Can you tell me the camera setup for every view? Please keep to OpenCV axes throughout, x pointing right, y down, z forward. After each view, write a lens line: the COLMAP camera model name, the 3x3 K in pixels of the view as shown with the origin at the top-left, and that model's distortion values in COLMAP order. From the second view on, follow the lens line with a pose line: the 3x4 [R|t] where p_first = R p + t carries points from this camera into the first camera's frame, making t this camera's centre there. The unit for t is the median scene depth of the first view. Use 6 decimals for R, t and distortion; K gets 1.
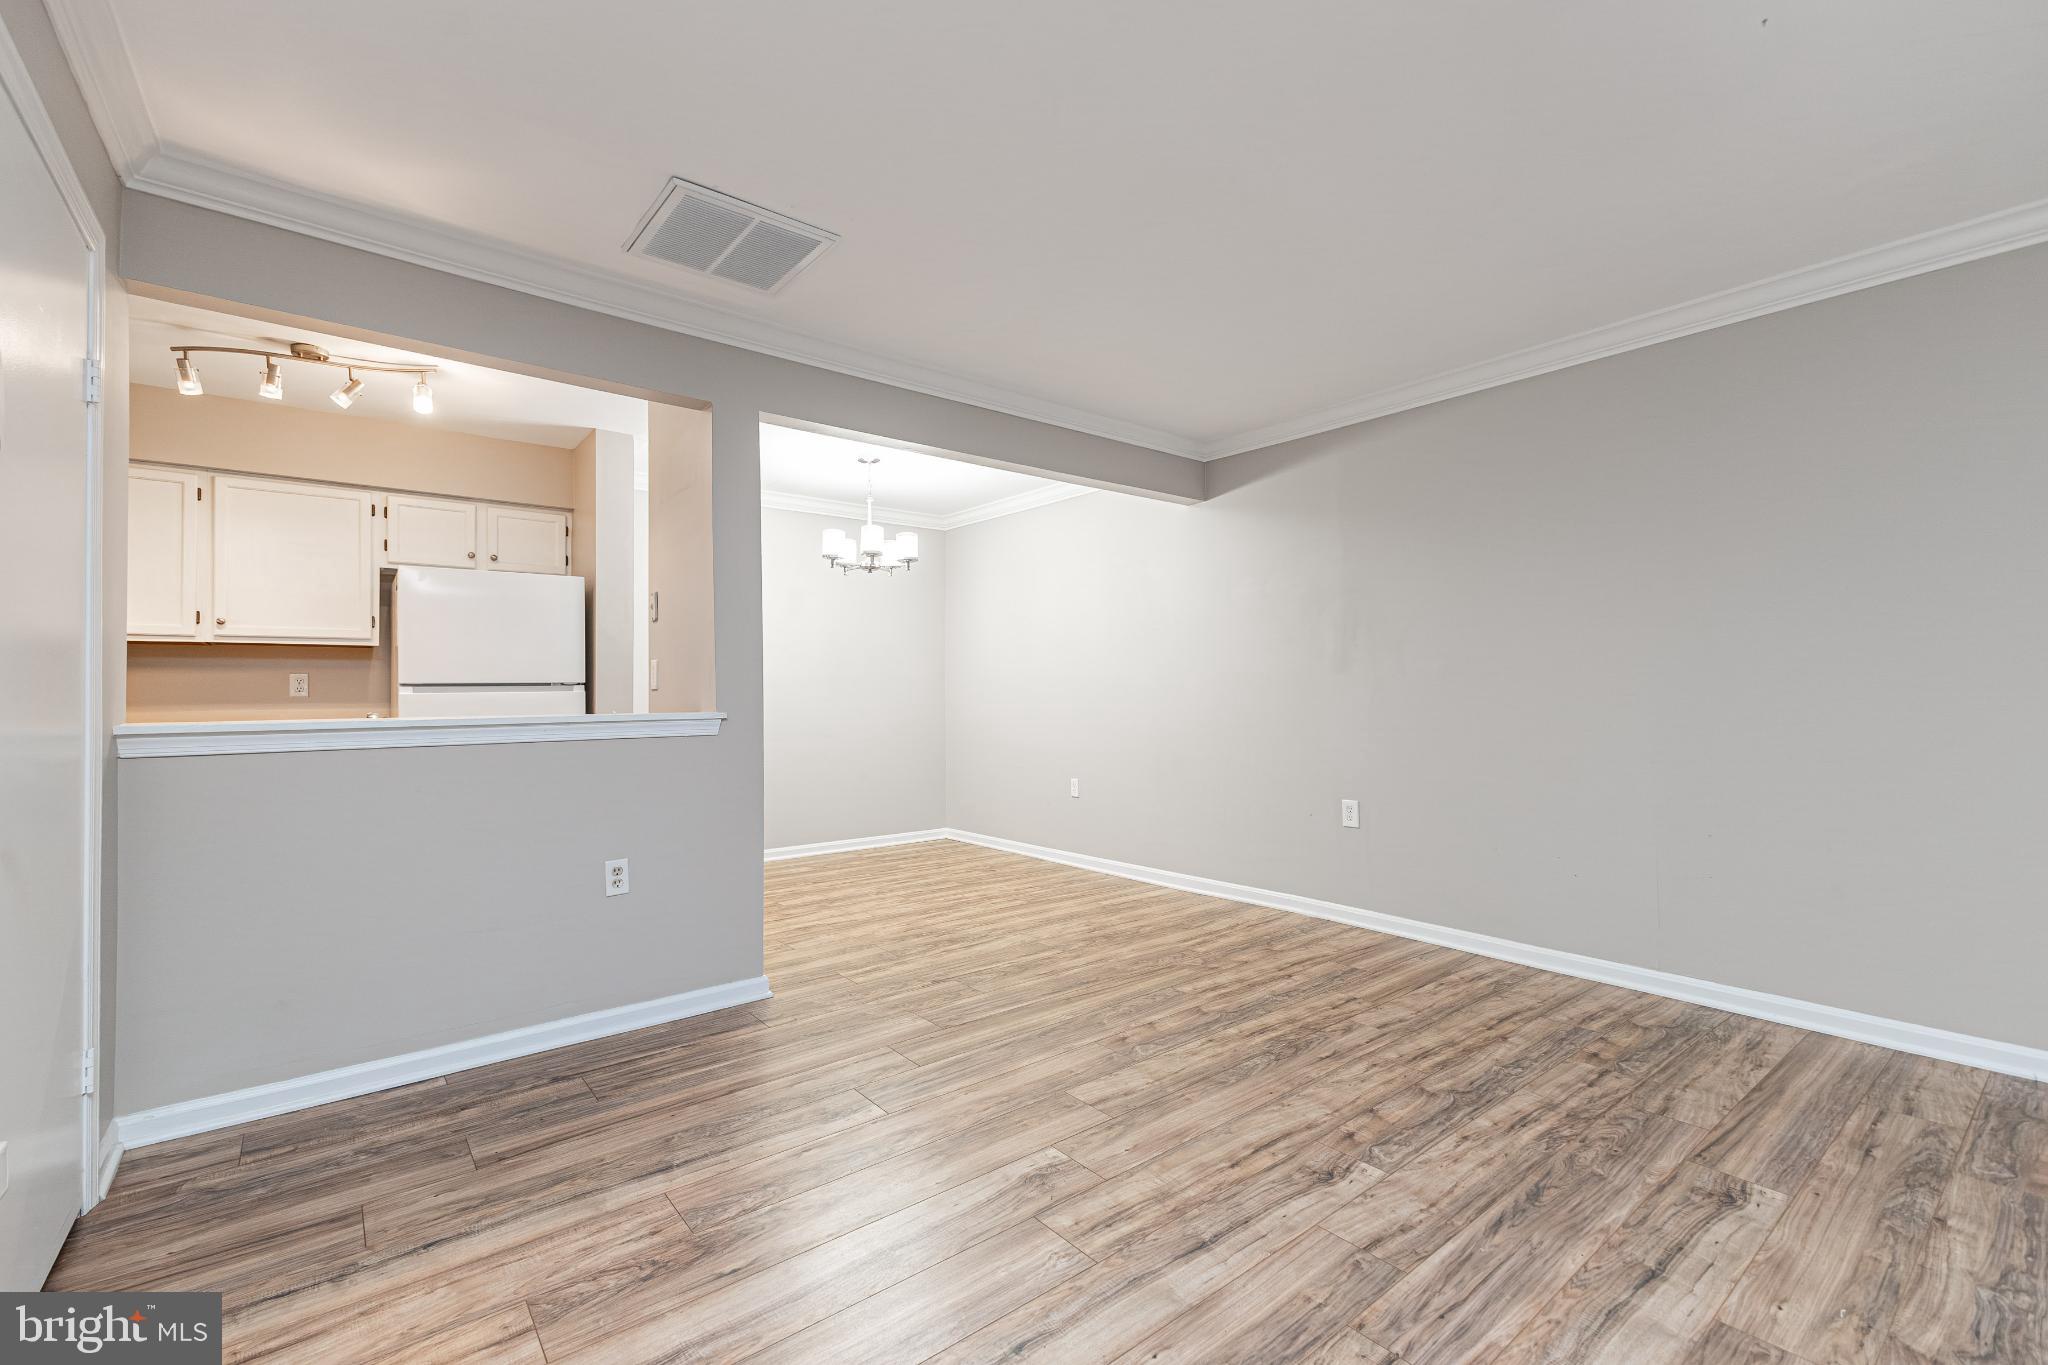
lens RADIAL K [[879.6, 0, 1029.7], [0, 879.6, 678.3], [0, 0, 1]] dist [0.018969, -0.005178]
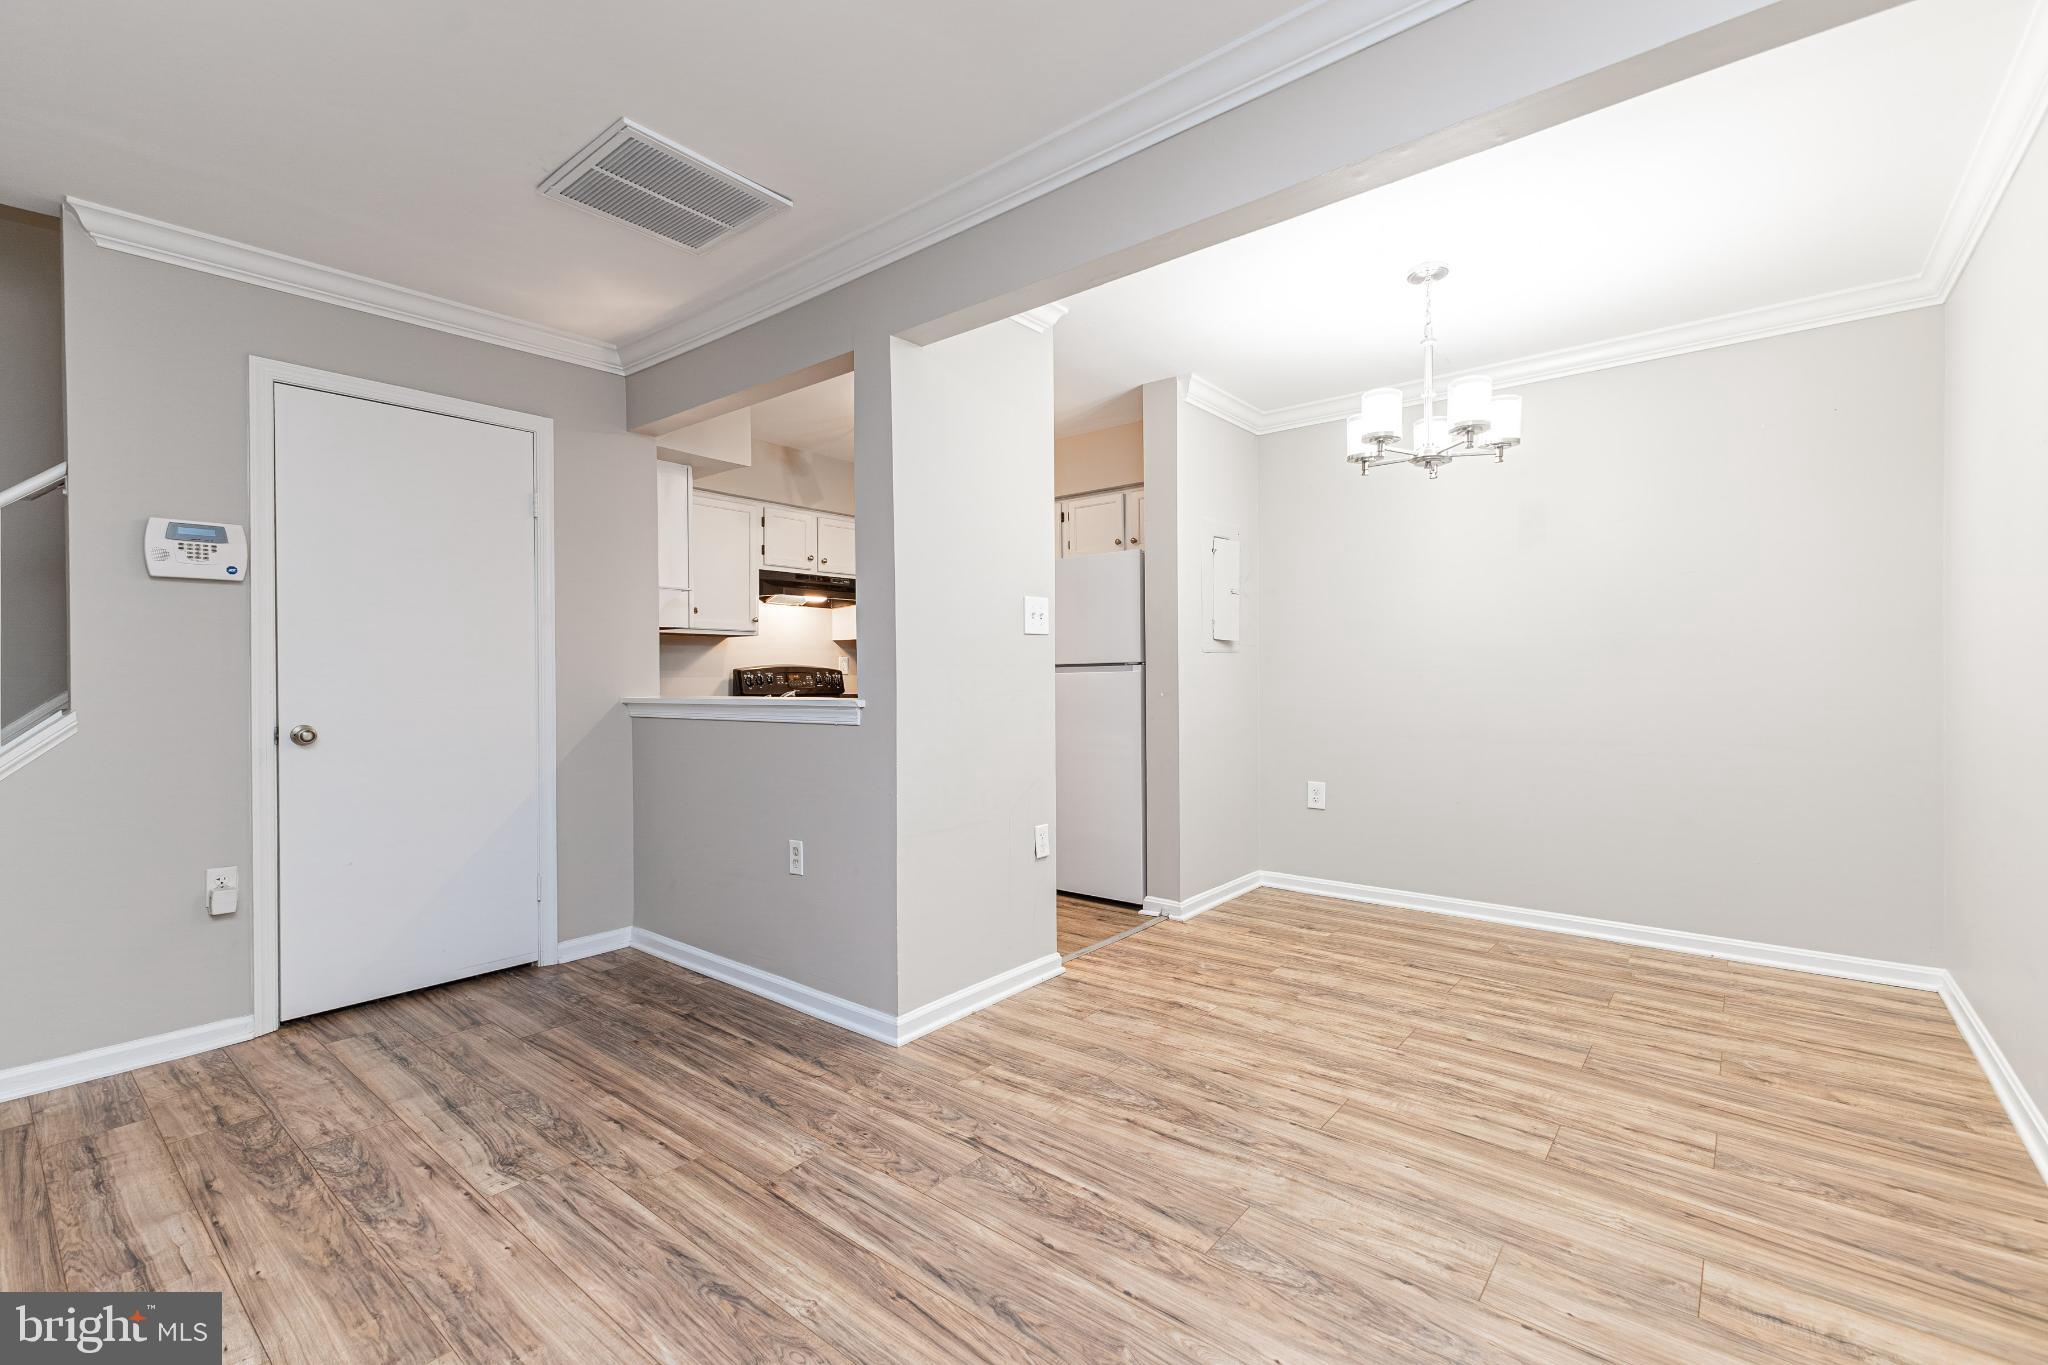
lens RADIAL K [[879.6, 0, 1029.7], [0, 879.6, 678.3], [0, 0, 1]] dist [0.018969, -0.005178]
pose [[0.204914, 0.007636, -0.978750, 0.782765], [0.025687, 0.999583, 0.013177, 0.014539], [0.978443, -0.027841, 0.204632, 1.406456]]
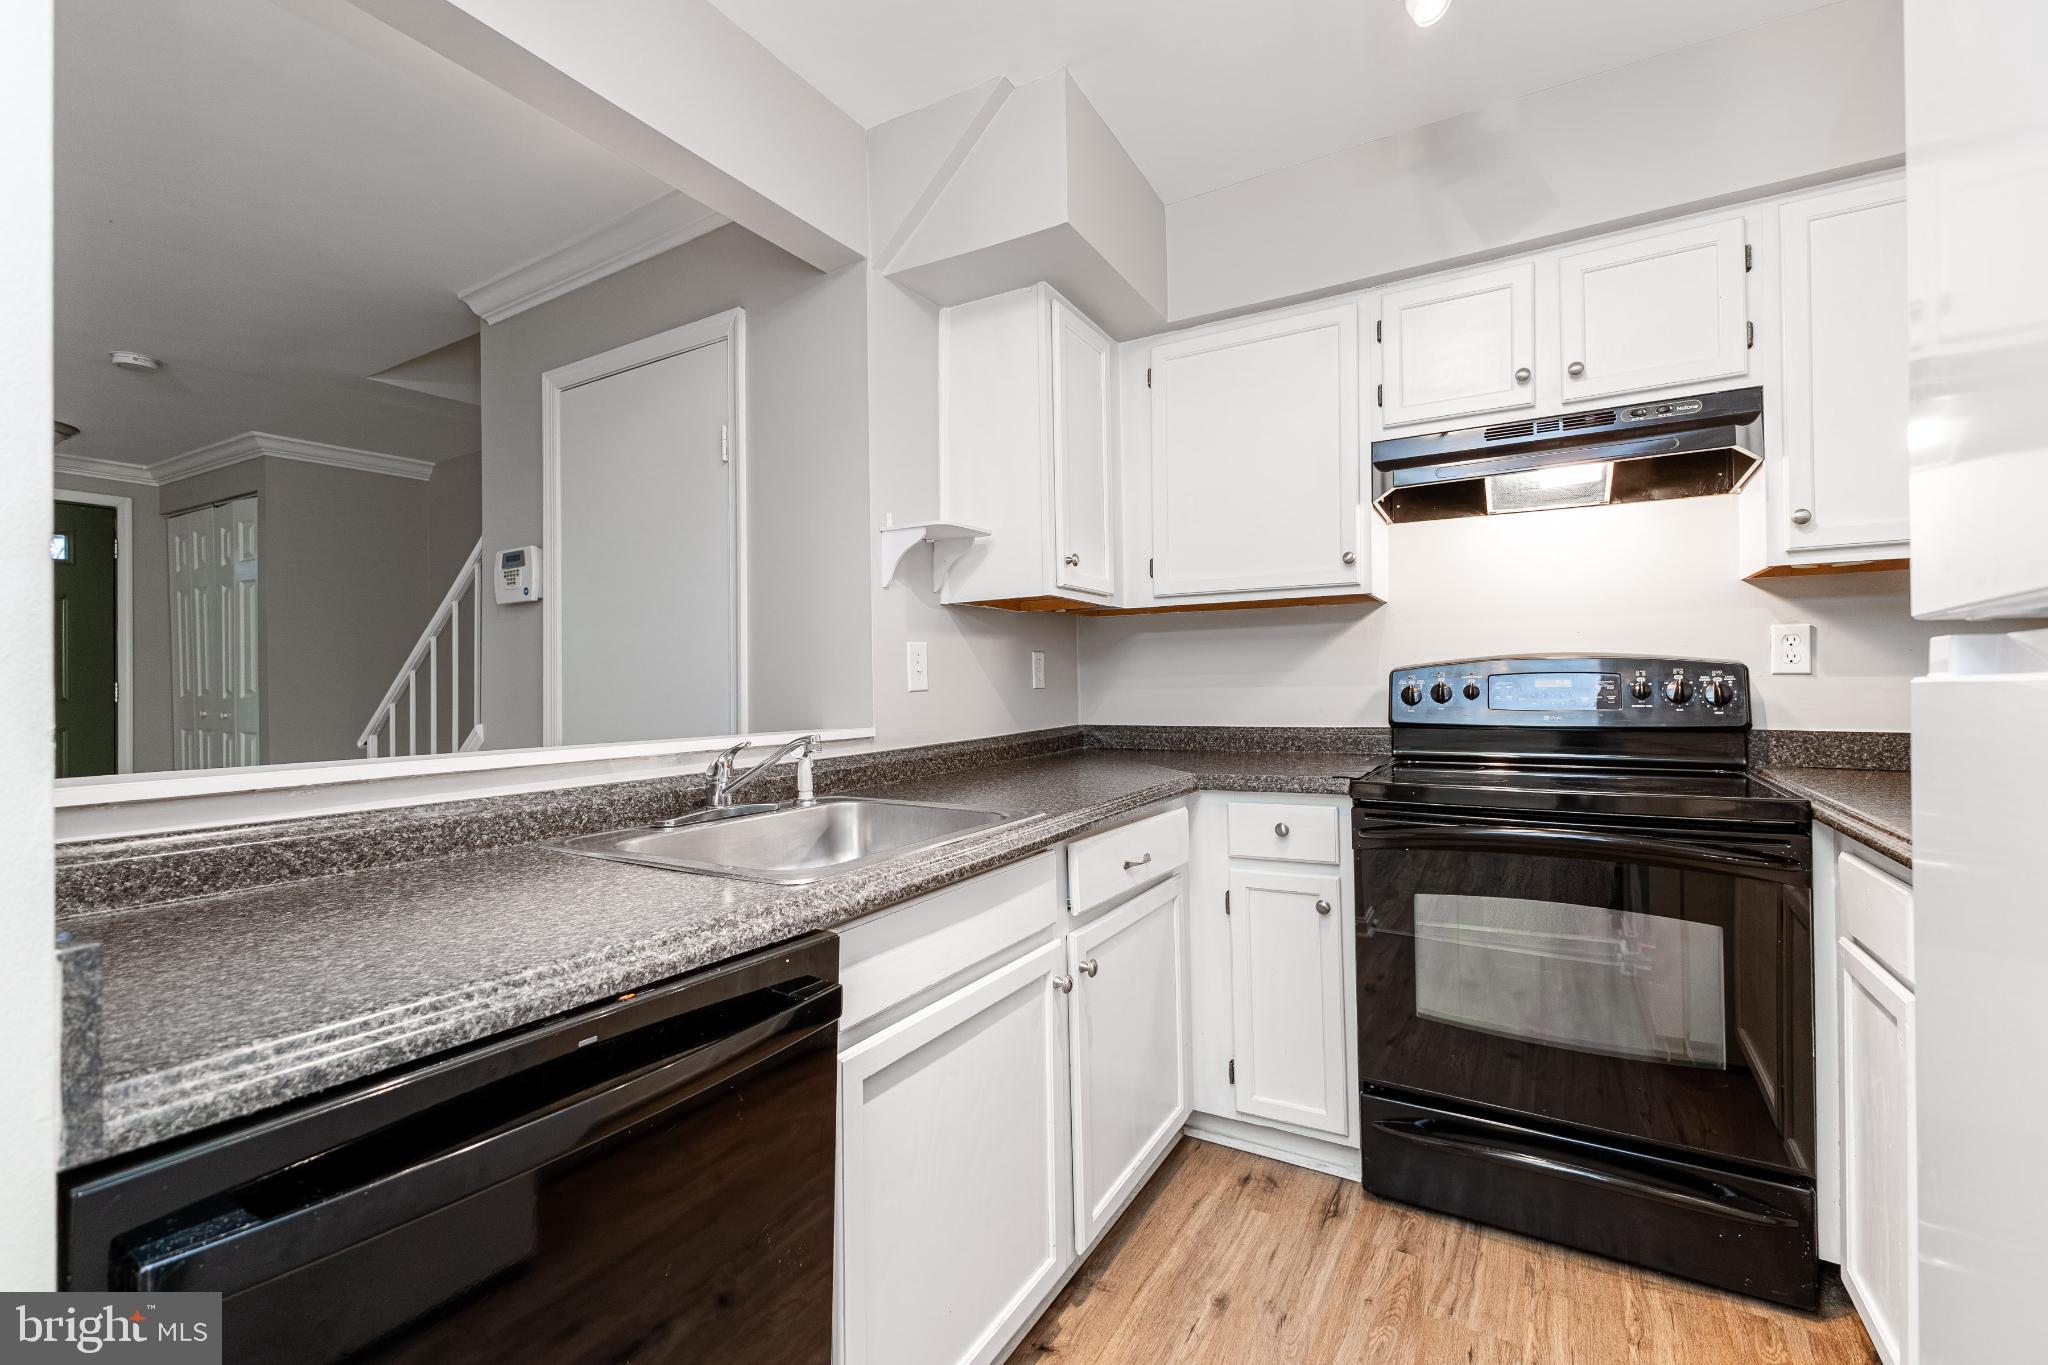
lens RADIAL K [[880.0, 0, 1034.8], [0, 880.0, 680.8], [0, 0, 1]] dist [-0.003655, -0.000224]
pose [[-0.931943, 0.019284, -0.362092, -0.881549], [0.030465, 0.999218, -0.025195, 0.030402], [0.361323, -0.034512, -0.931802, 1.984125]]
